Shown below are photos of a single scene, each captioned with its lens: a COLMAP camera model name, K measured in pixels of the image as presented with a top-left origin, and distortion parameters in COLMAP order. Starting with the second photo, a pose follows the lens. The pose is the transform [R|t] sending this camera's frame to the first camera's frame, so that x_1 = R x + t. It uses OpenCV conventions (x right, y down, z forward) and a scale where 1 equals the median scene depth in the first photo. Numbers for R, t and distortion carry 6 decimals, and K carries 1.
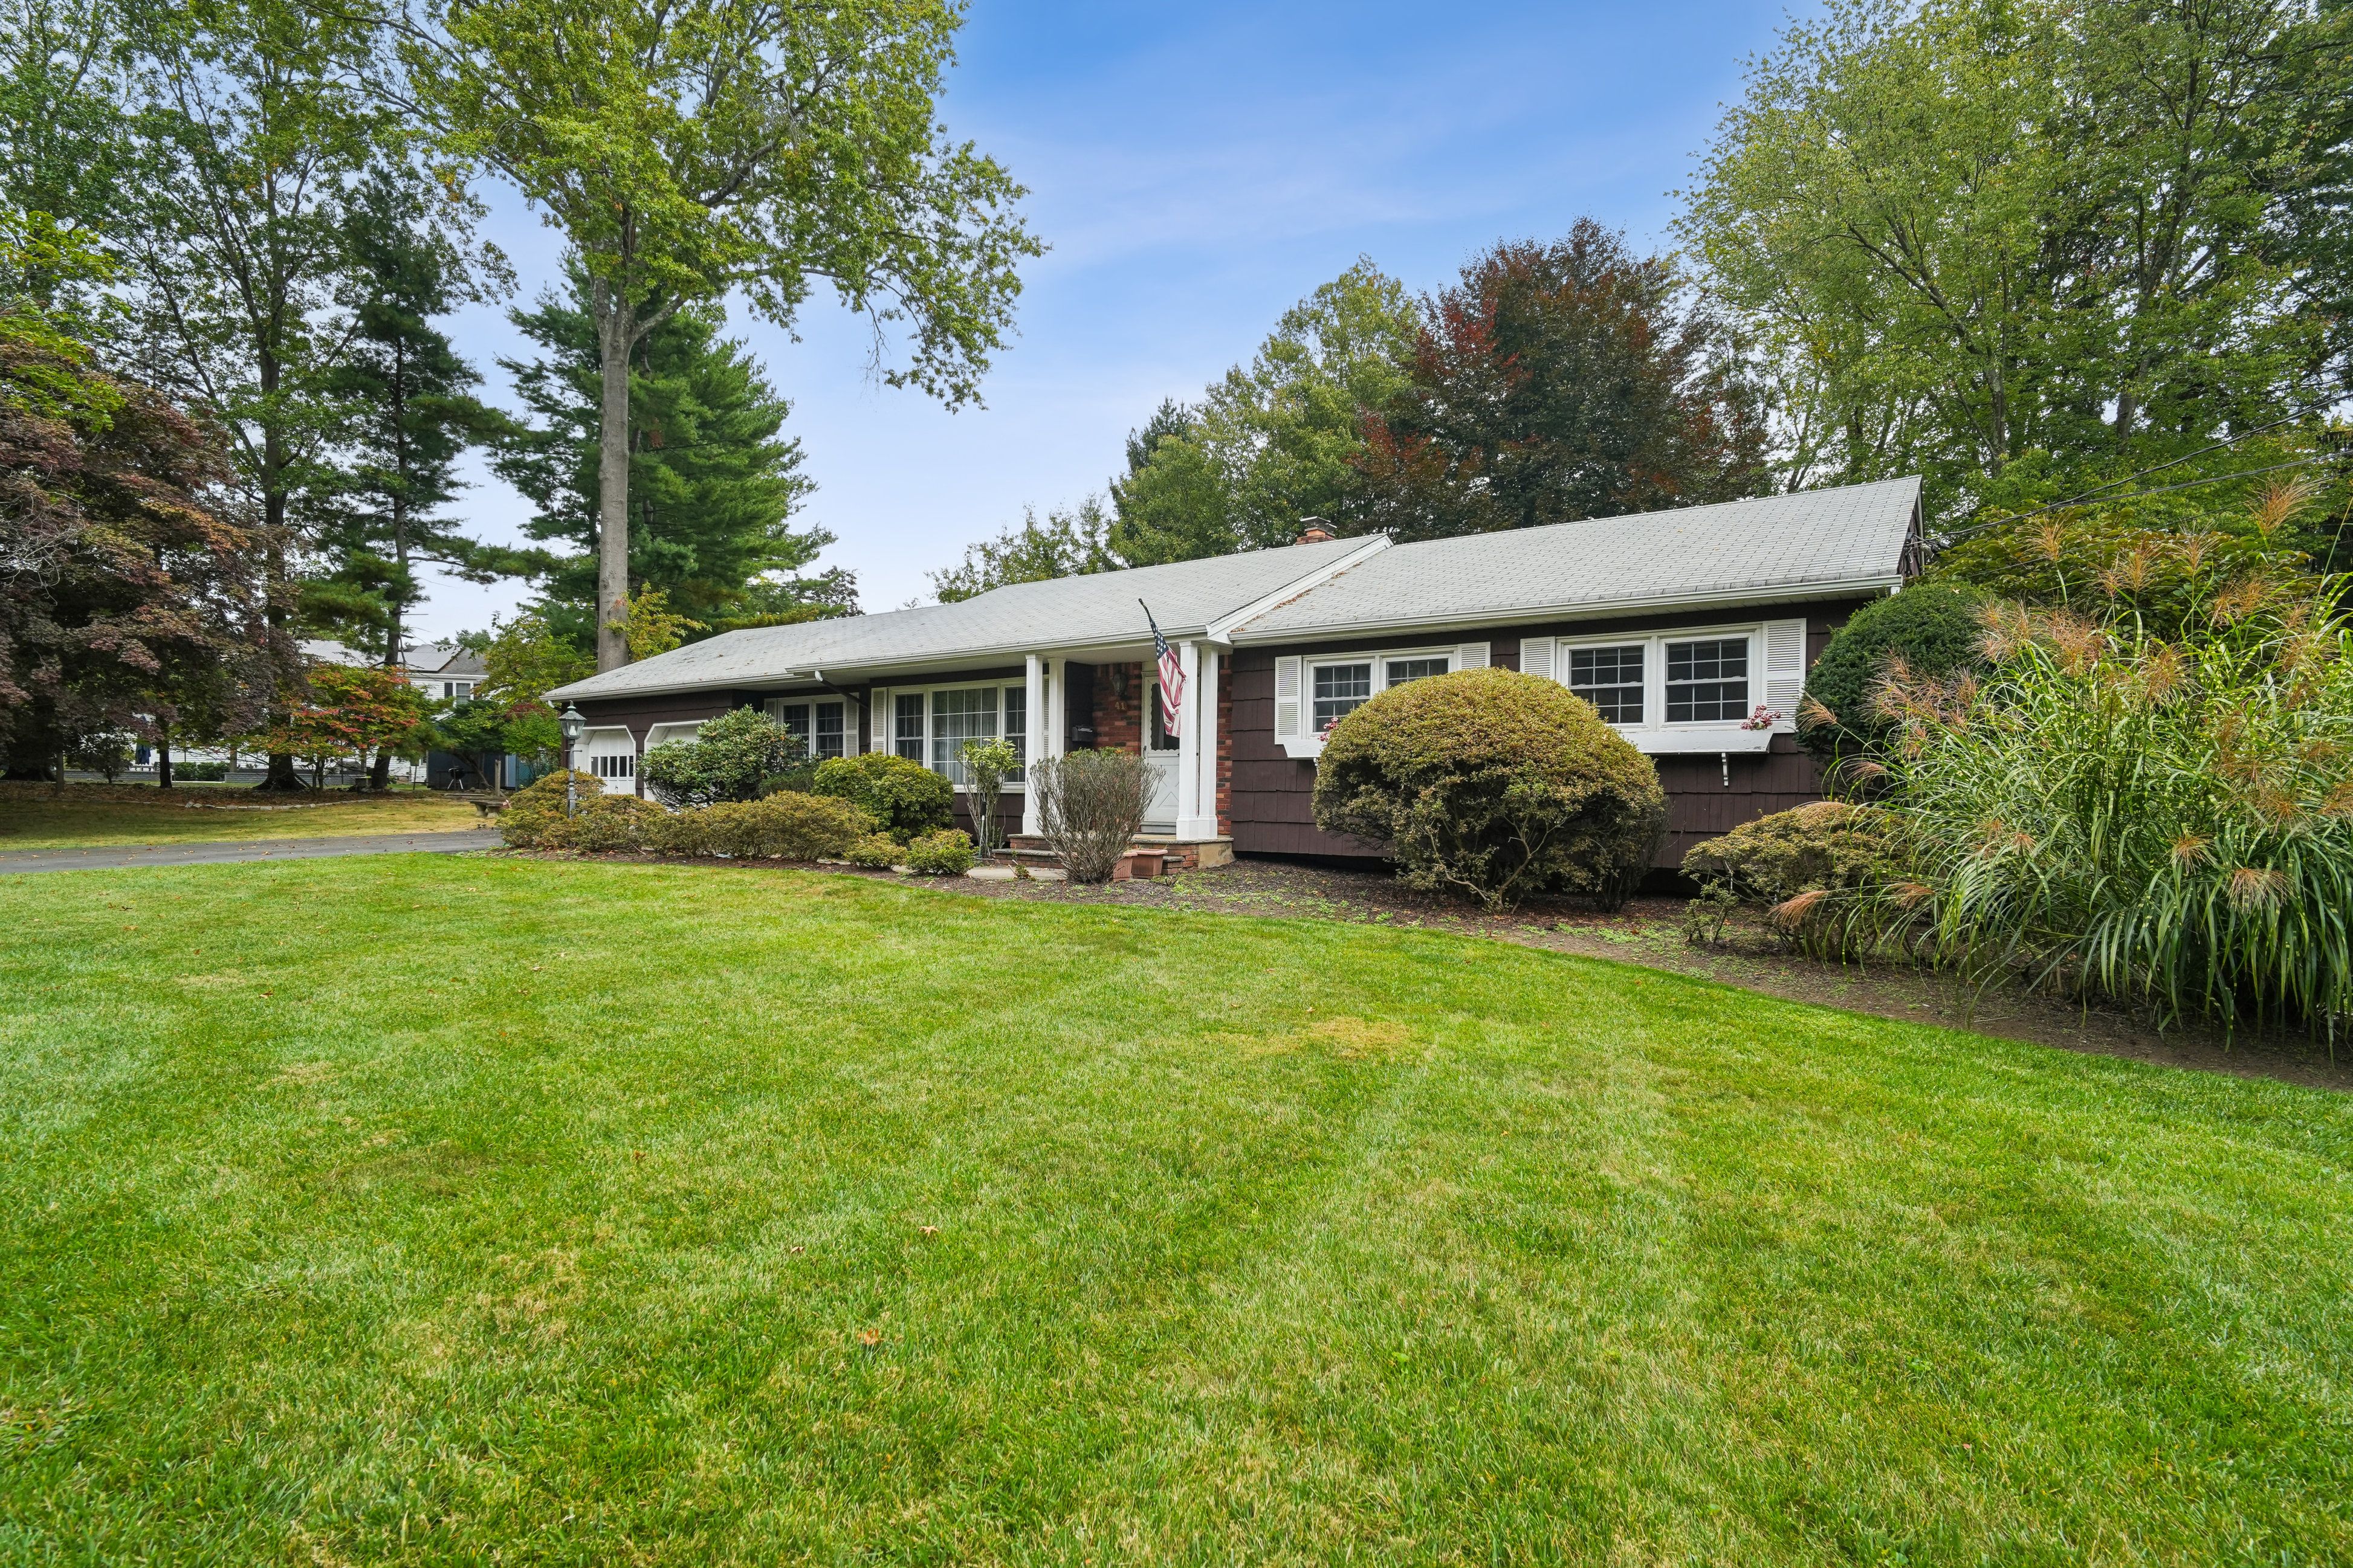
lens RADIAL K [[1084.2, 0, 1177.2], [0, 1084.2, 752.0], [0, 0, 1]] dist [-0.013469, -0.000149]
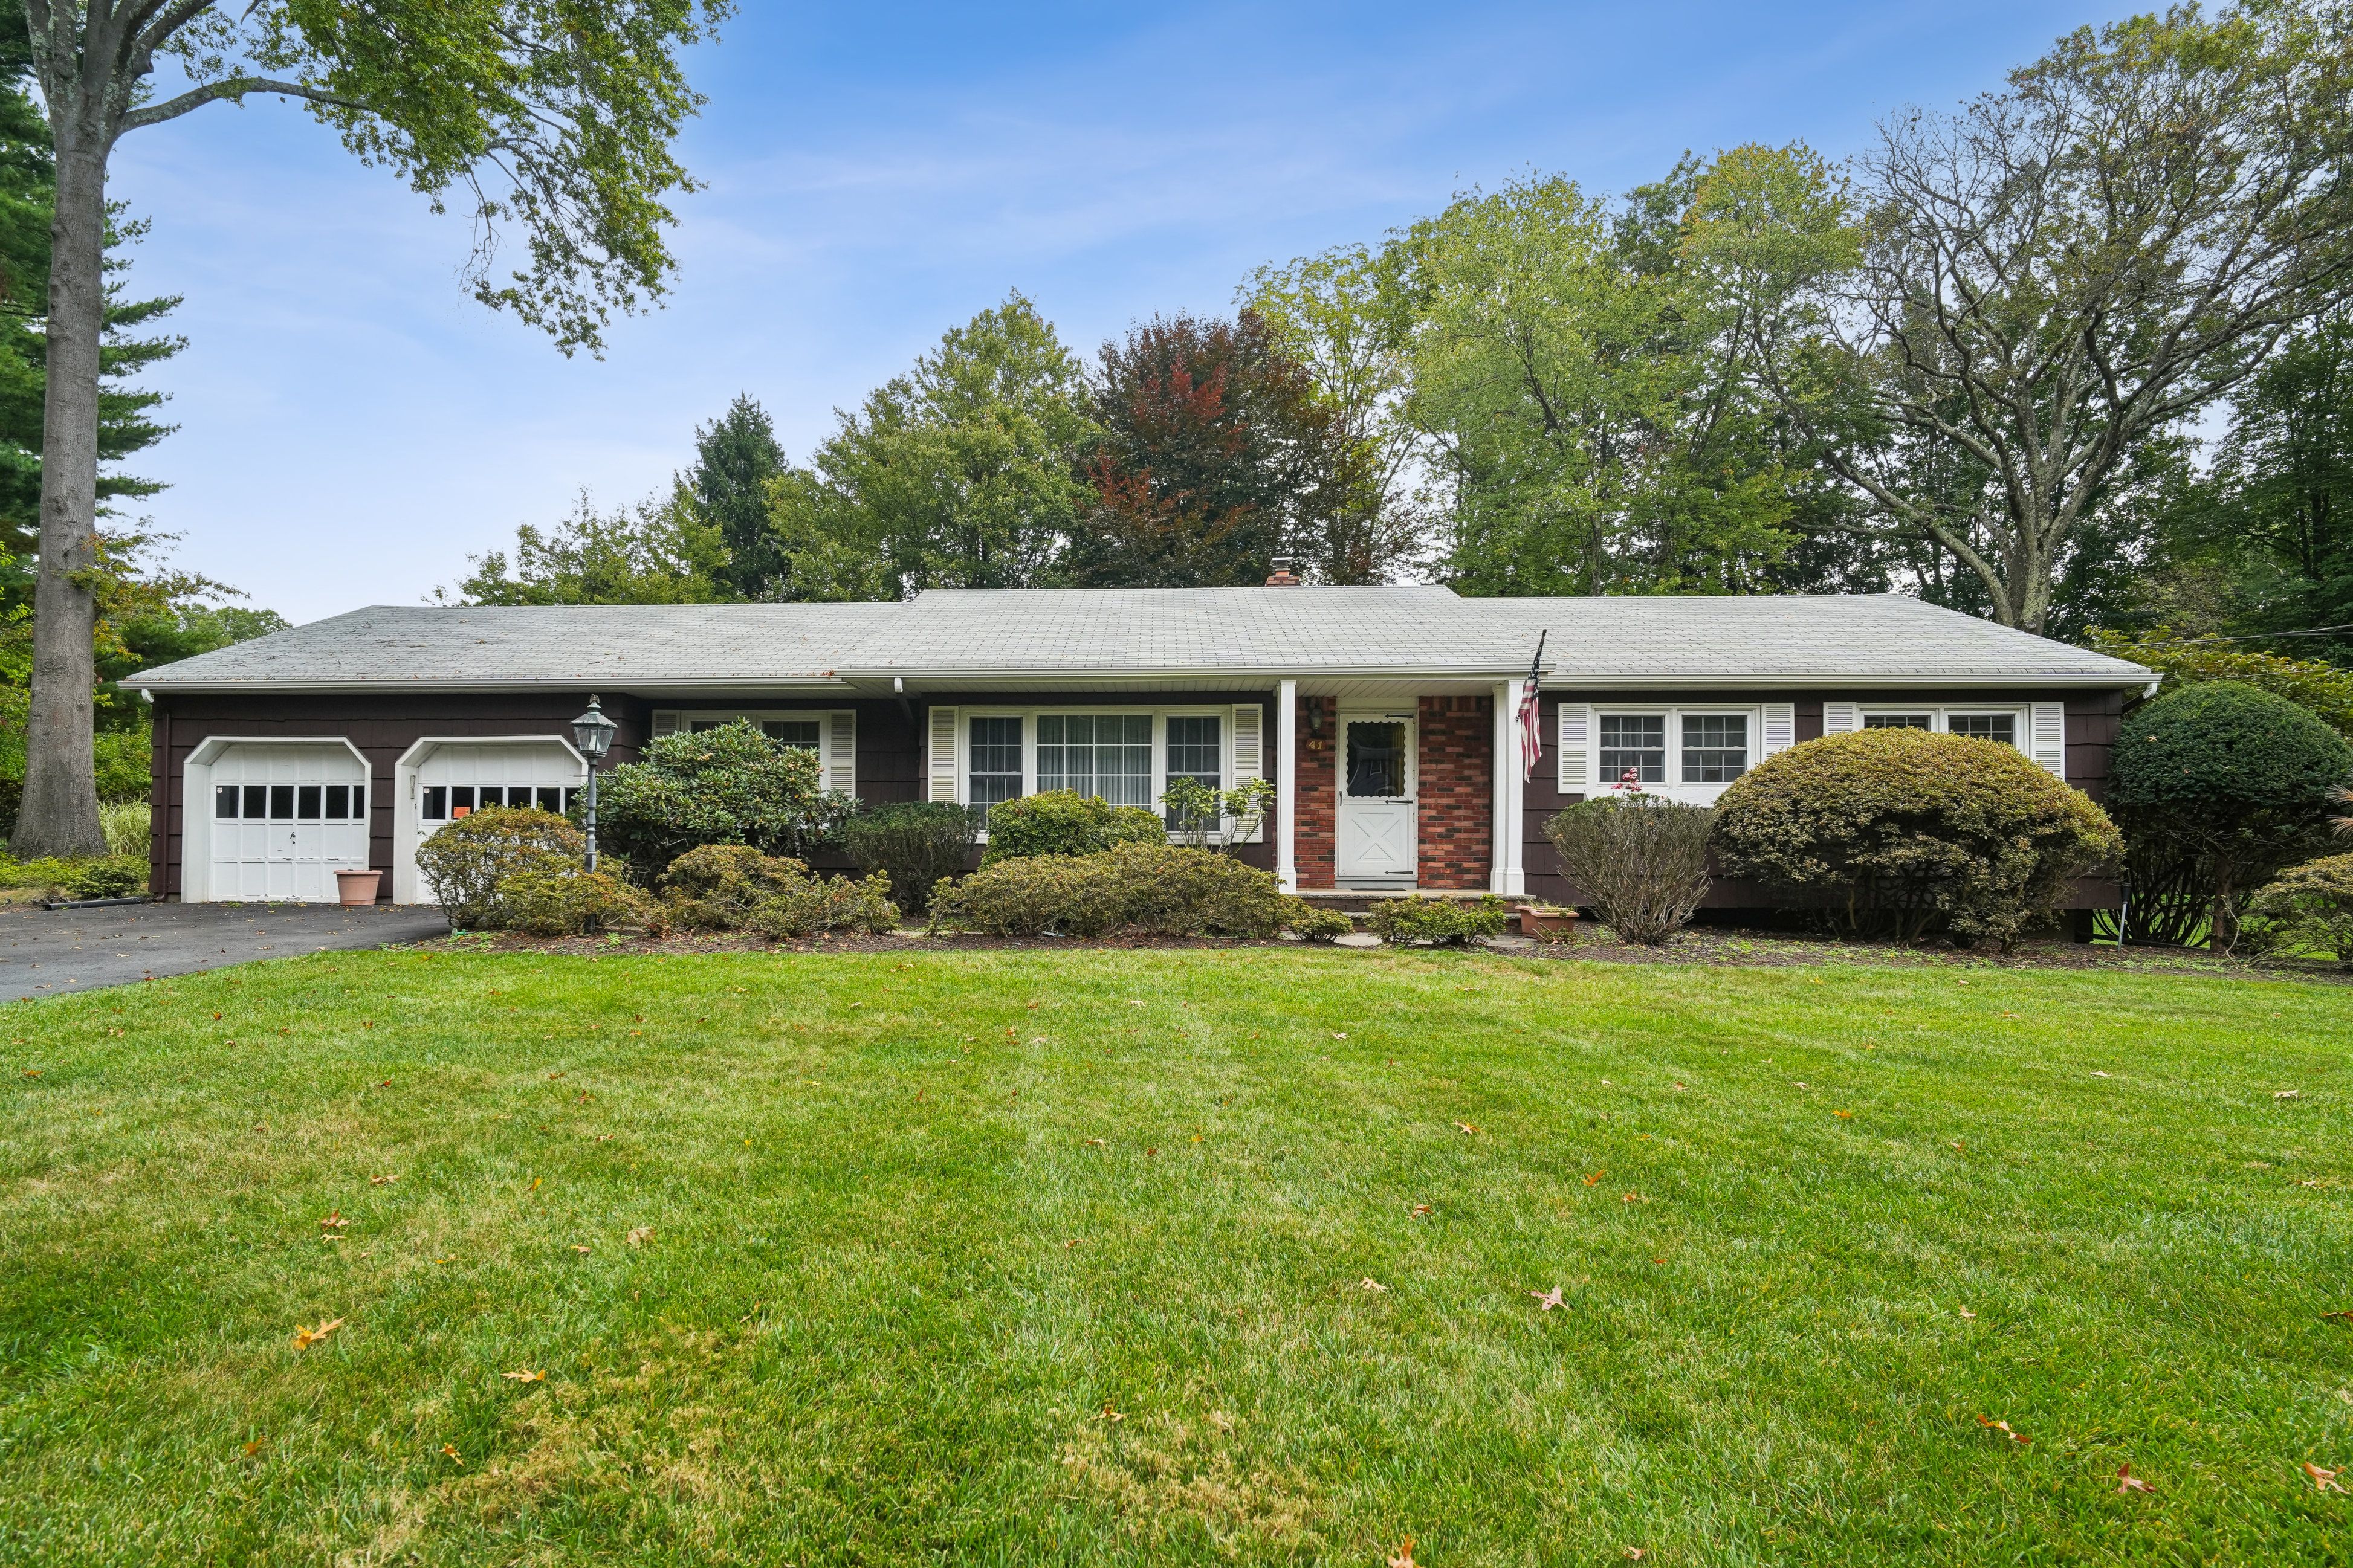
lens RADIAL K [[1116.3, 0, 1176.5], [0, 1116.3, 784.0], [0, 0, 1]] dist [-0.018866, -0.000539]
pose [[0.845944, 0.032323, 0.532291, -0.630866], [-0.017110, 0.999293, -0.033489, 0.022736], [-0.532997, 0.019223, 0.845899, 0.274693]]
